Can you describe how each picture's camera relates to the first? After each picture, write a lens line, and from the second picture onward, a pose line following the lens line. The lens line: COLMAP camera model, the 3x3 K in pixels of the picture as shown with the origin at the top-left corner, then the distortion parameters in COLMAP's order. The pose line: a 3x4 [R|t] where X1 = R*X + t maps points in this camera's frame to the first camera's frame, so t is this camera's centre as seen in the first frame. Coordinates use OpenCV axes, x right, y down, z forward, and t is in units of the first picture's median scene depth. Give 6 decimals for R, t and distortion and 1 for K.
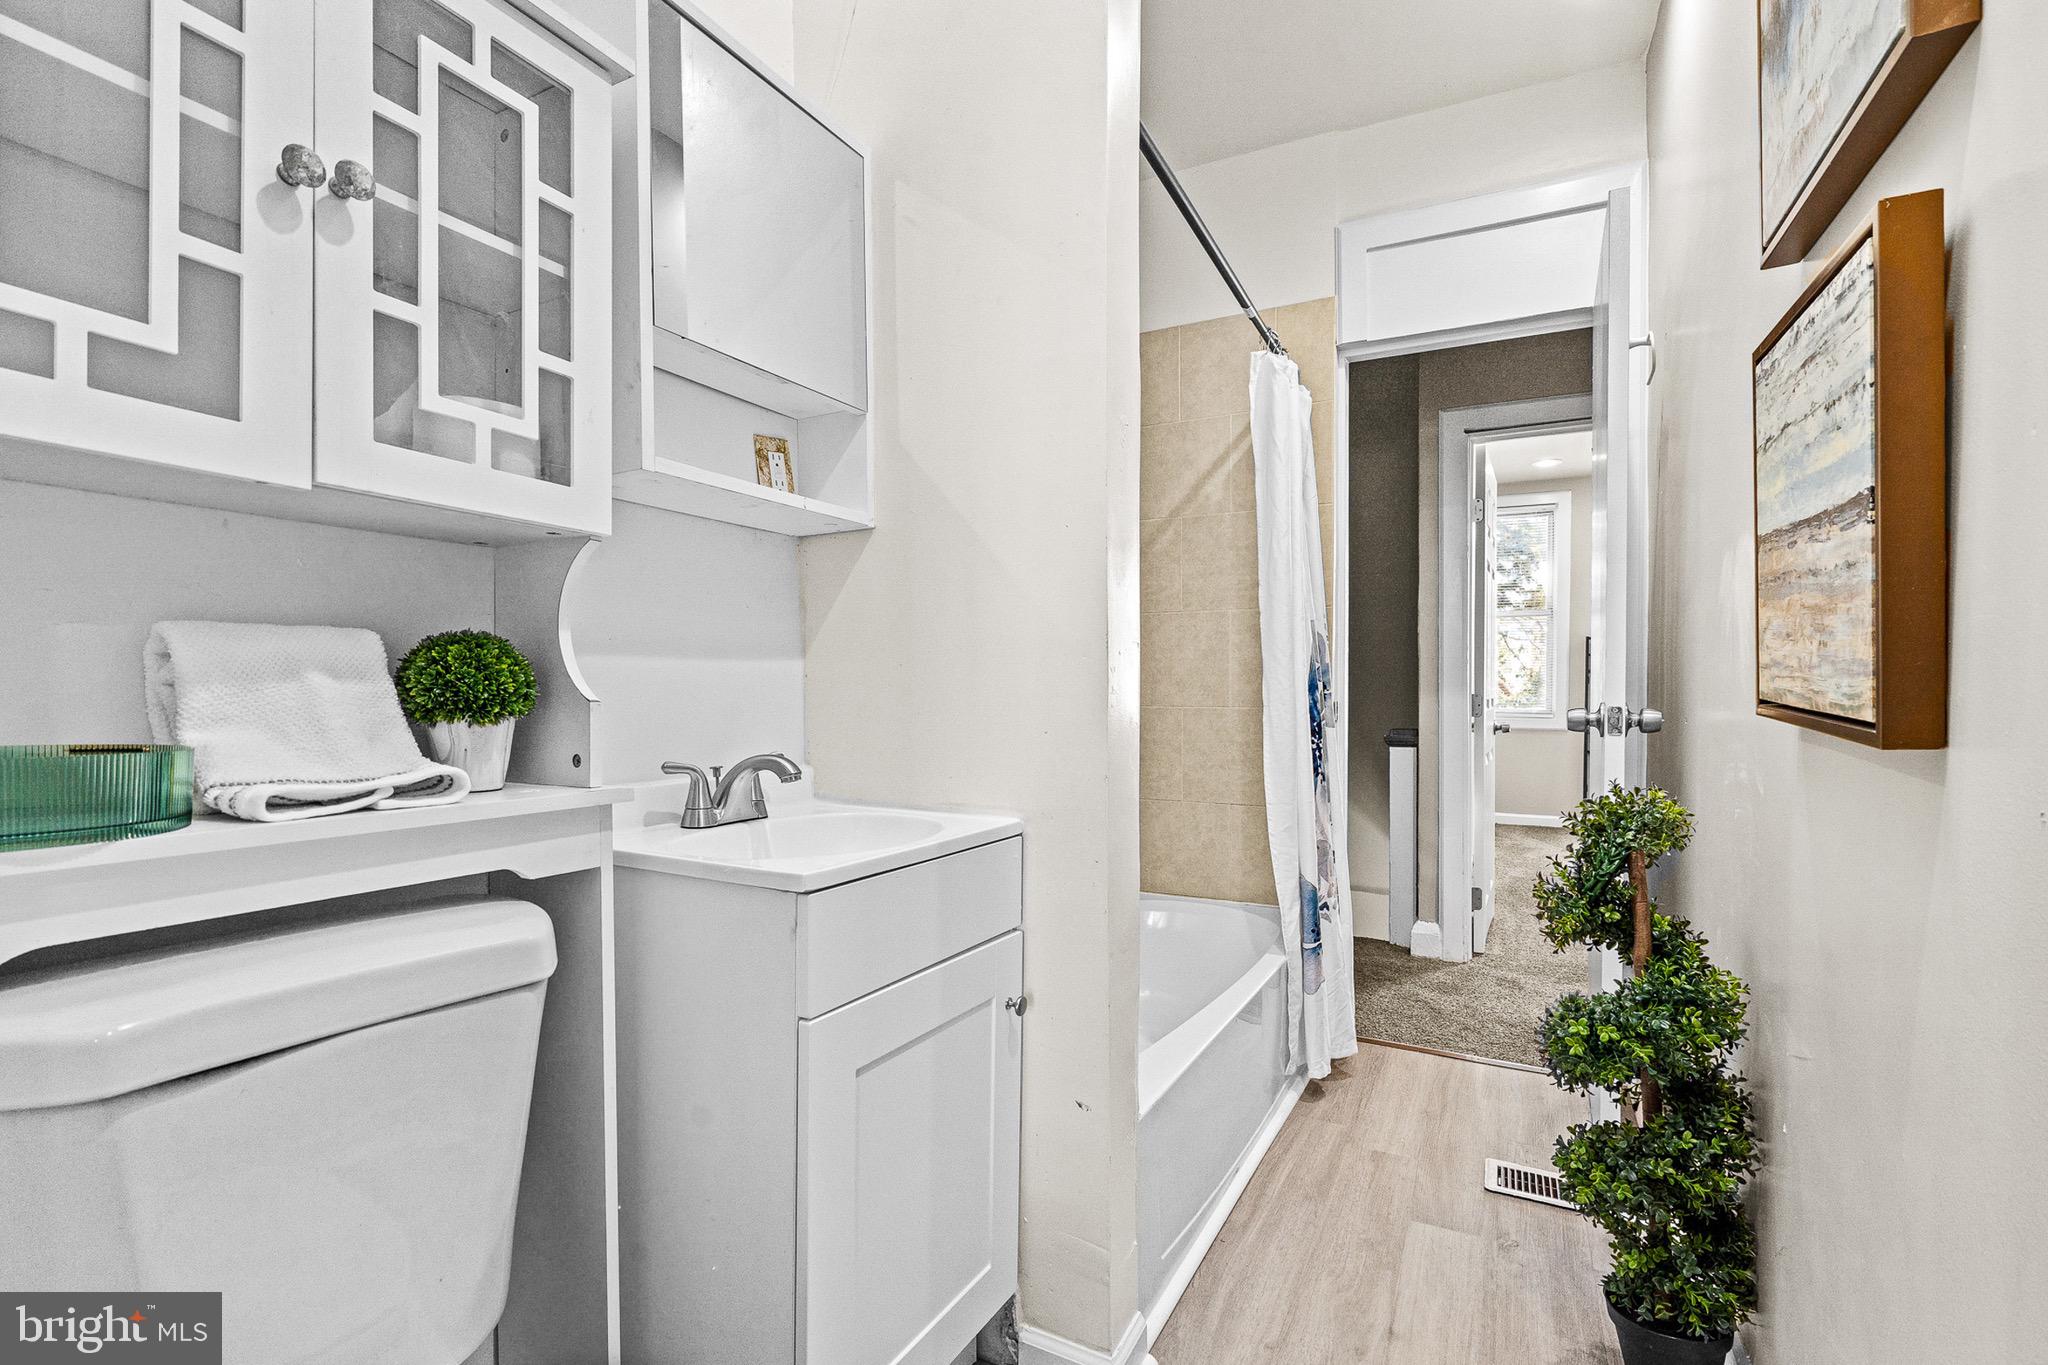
lens RADIAL K [[931.5, 0, 1016.9], [0, 931.5, 680.7], [0, 0, 1]] dist [-0.003627, -0.000752]
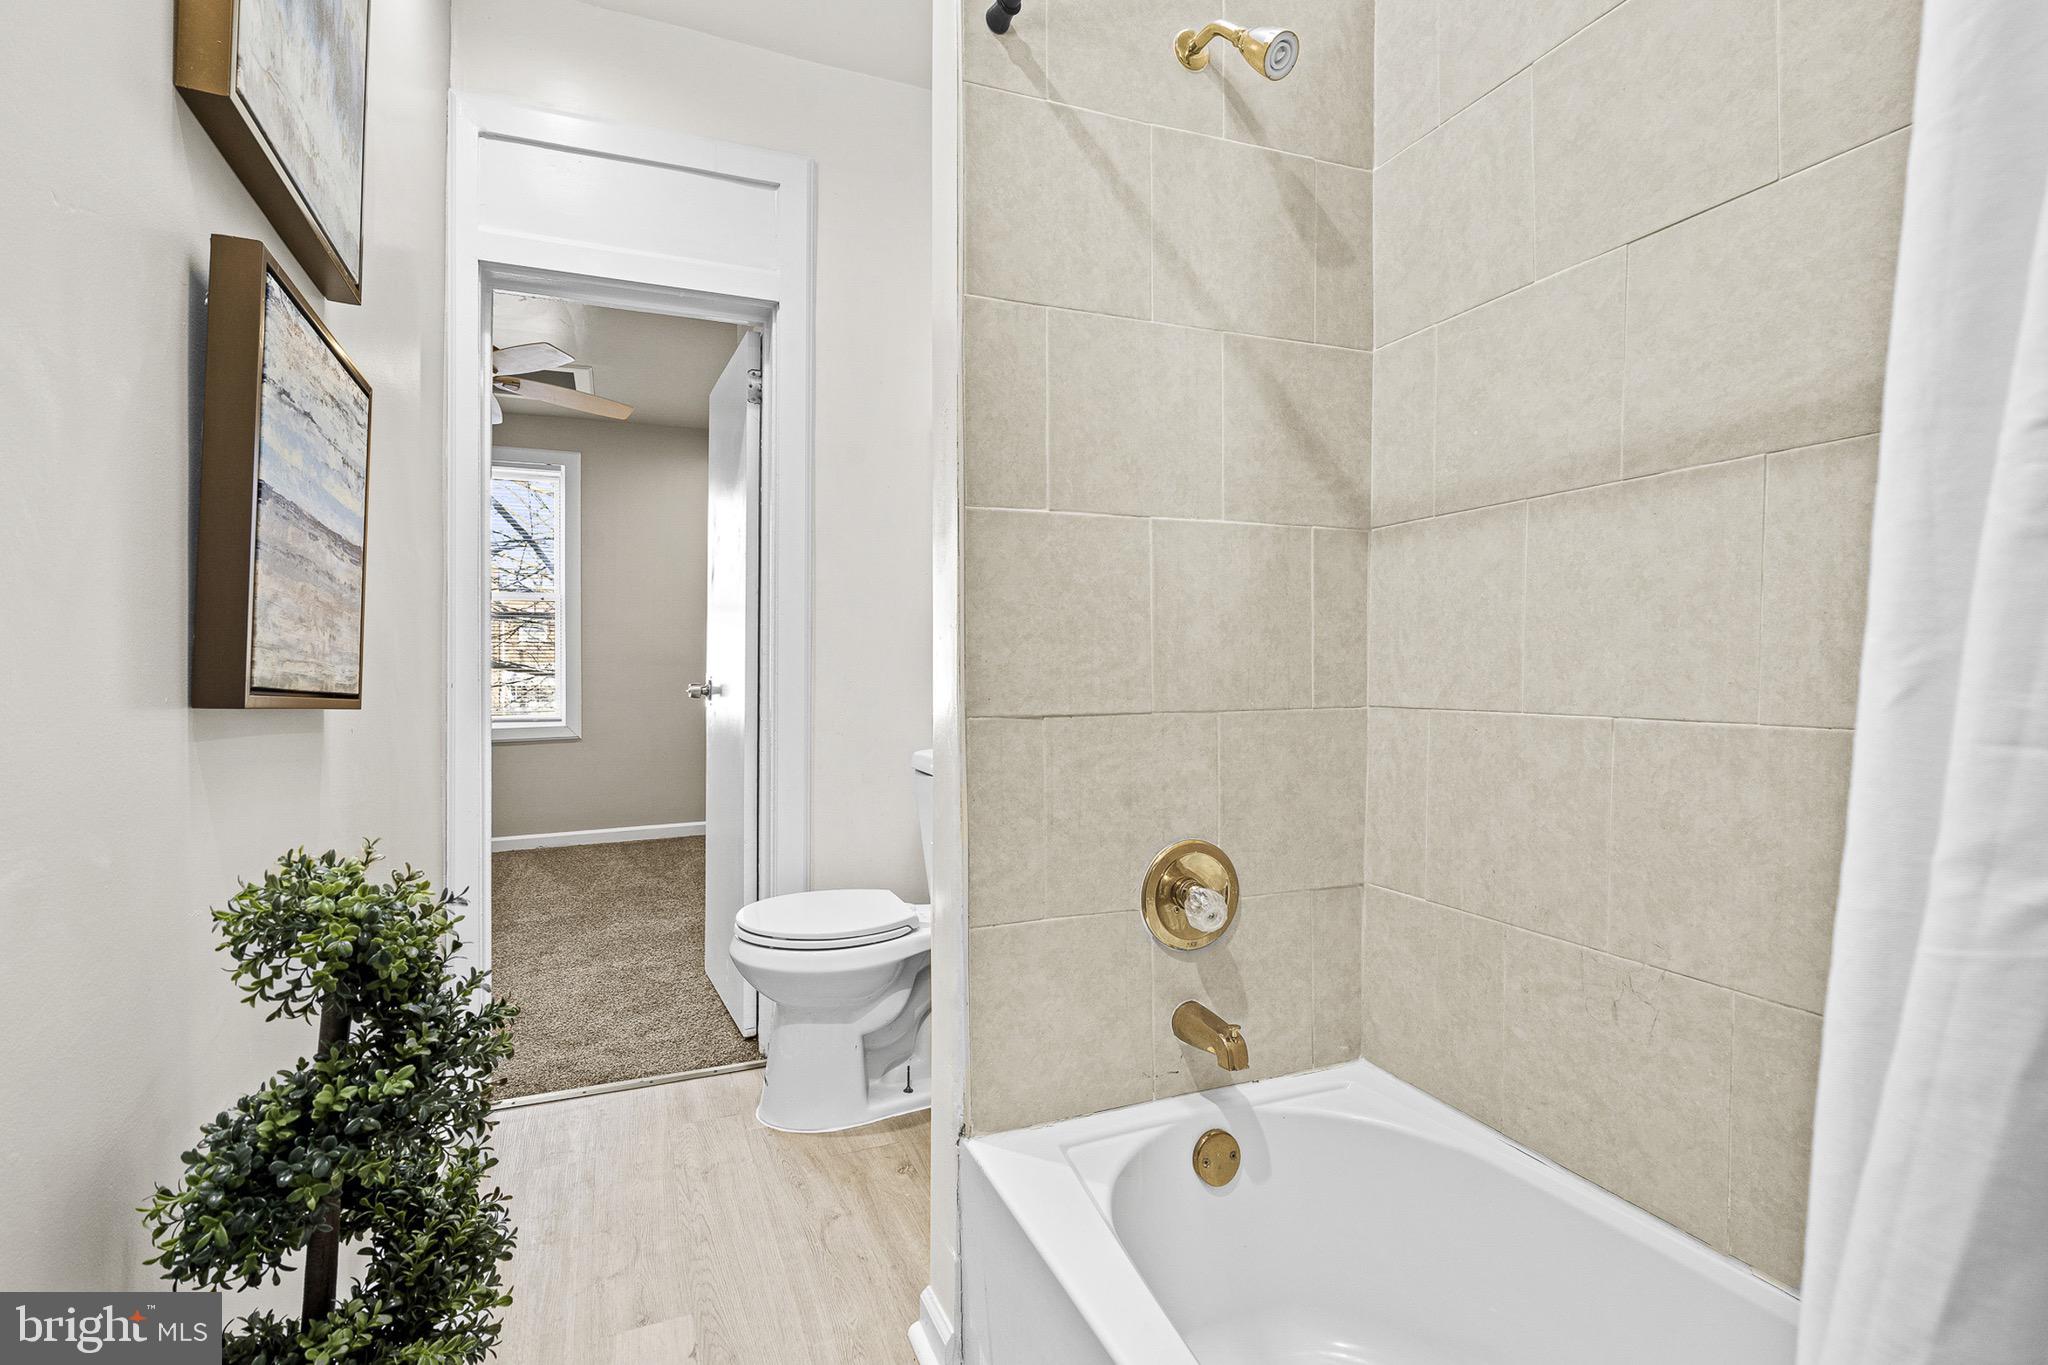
lens RADIAL K [[931.5, 0, 1016.9], [0, 931.5, 680.7], [0, 0, 1]] dist [-0.003627, -0.000752]
pose [[-0.617958, 0.010117, -0.786146, 1.220113], [0.008196, 0.999946, 0.006427, 0.017488], [0.786168, -0.002471, -0.618008, 2.376633]]
